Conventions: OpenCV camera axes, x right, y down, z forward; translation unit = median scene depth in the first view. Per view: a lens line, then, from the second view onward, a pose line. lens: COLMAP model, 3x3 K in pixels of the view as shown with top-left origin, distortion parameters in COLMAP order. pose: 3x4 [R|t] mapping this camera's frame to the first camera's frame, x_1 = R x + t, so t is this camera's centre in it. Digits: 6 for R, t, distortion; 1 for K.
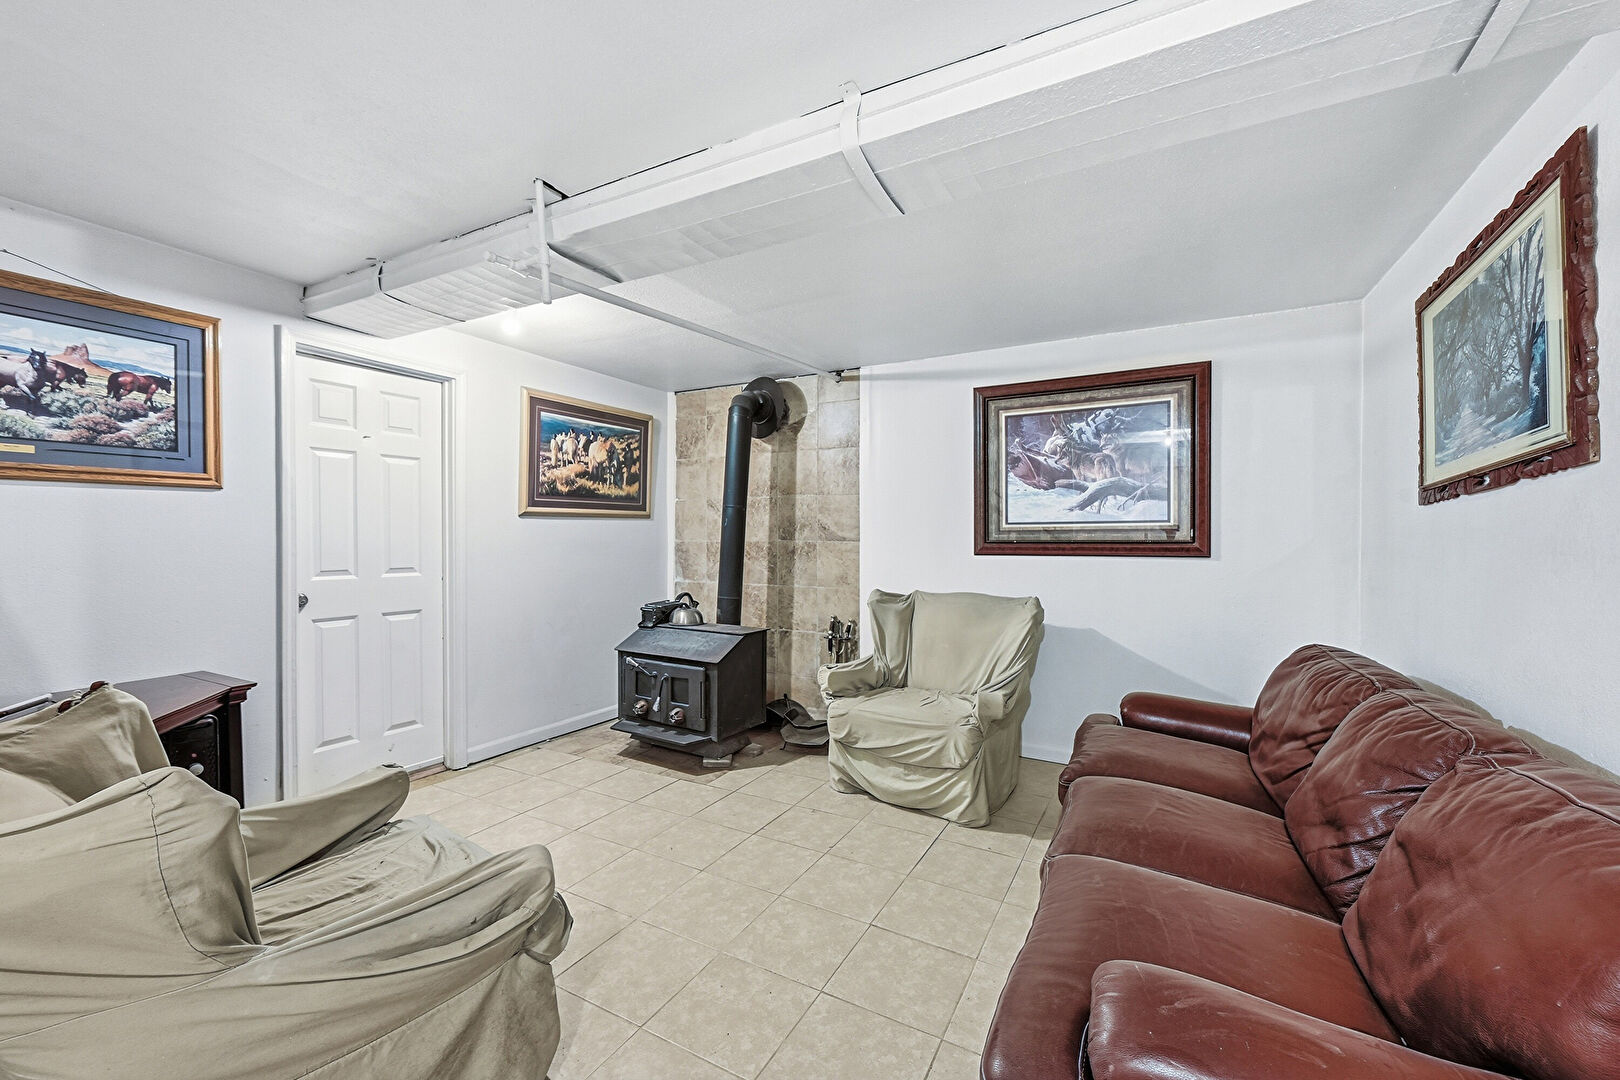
lens RADIAL K [[650.7, 0, 810.4], [0, 650.7, 541.7], [0, 0, 1]] dist [0.000104, -0.000205]
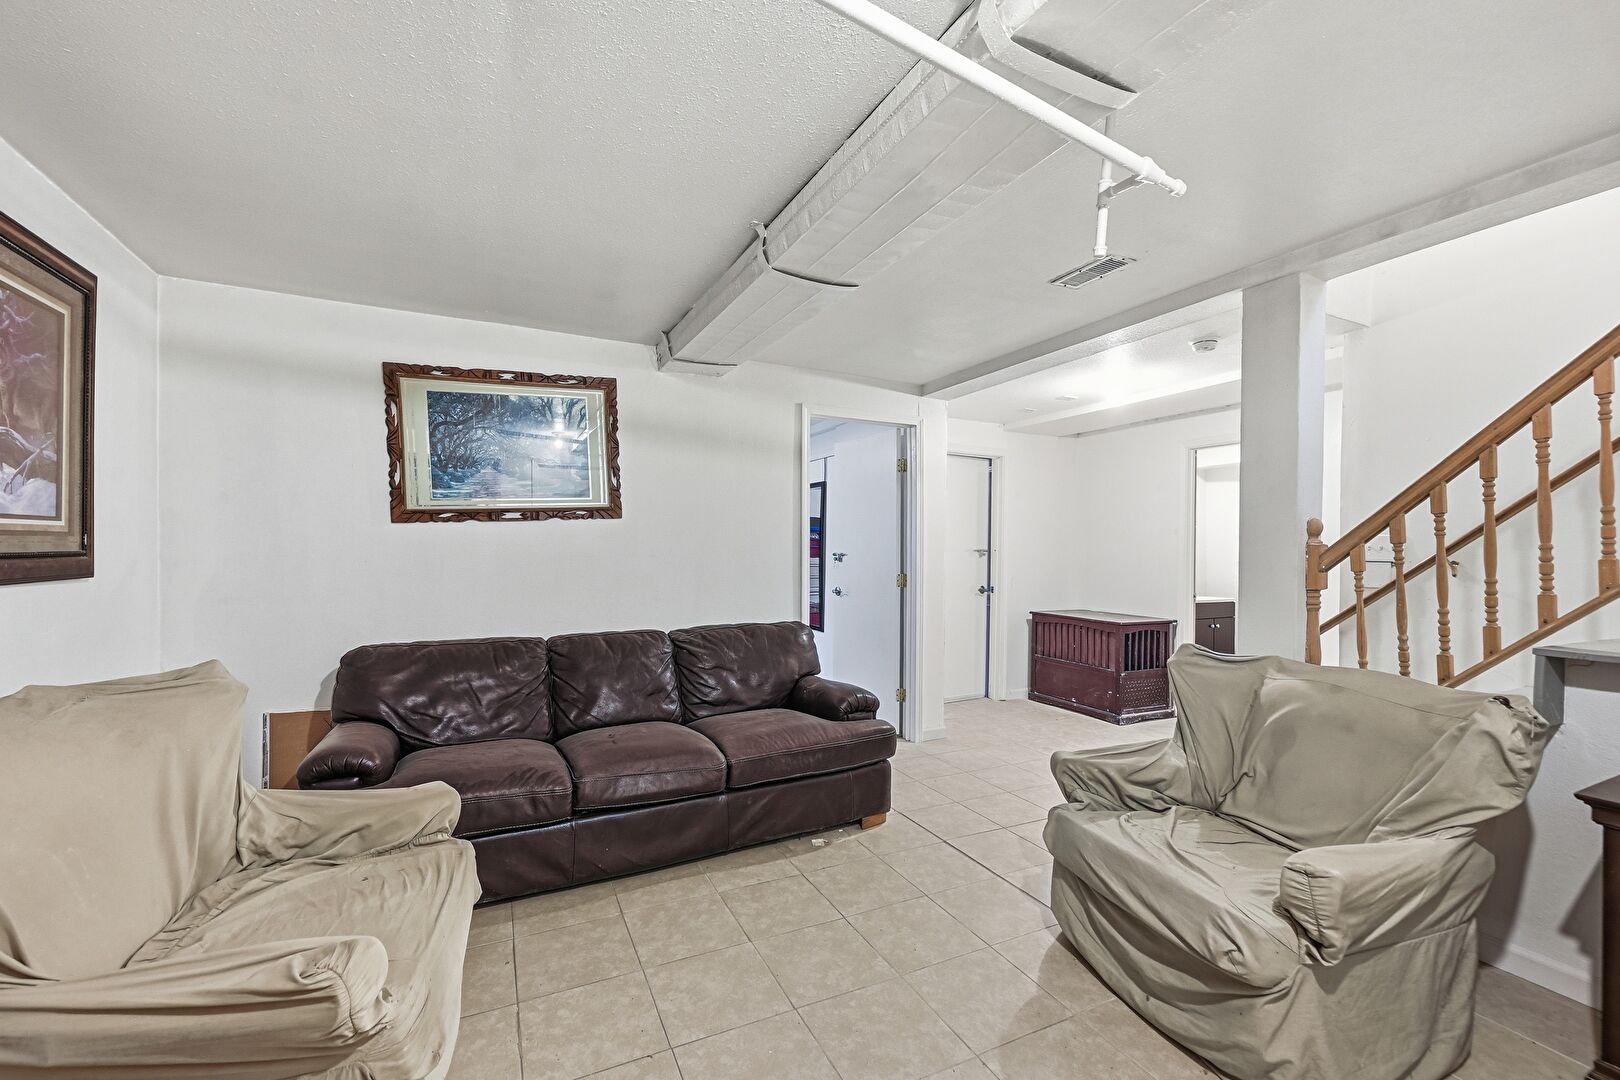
lens RADIAL K [[650.7, 0, 813.1], [0, 650.7, 544.6], [0, 0, 1]] dist [0.000104, -0.000205]
pose [[-0.821088, -0.003320, 0.570792, -0.350673], [-0.006096, 0.999977, -0.002952, -0.009814], [-0.570769, -0.005904, -0.821089, 1.124173]]
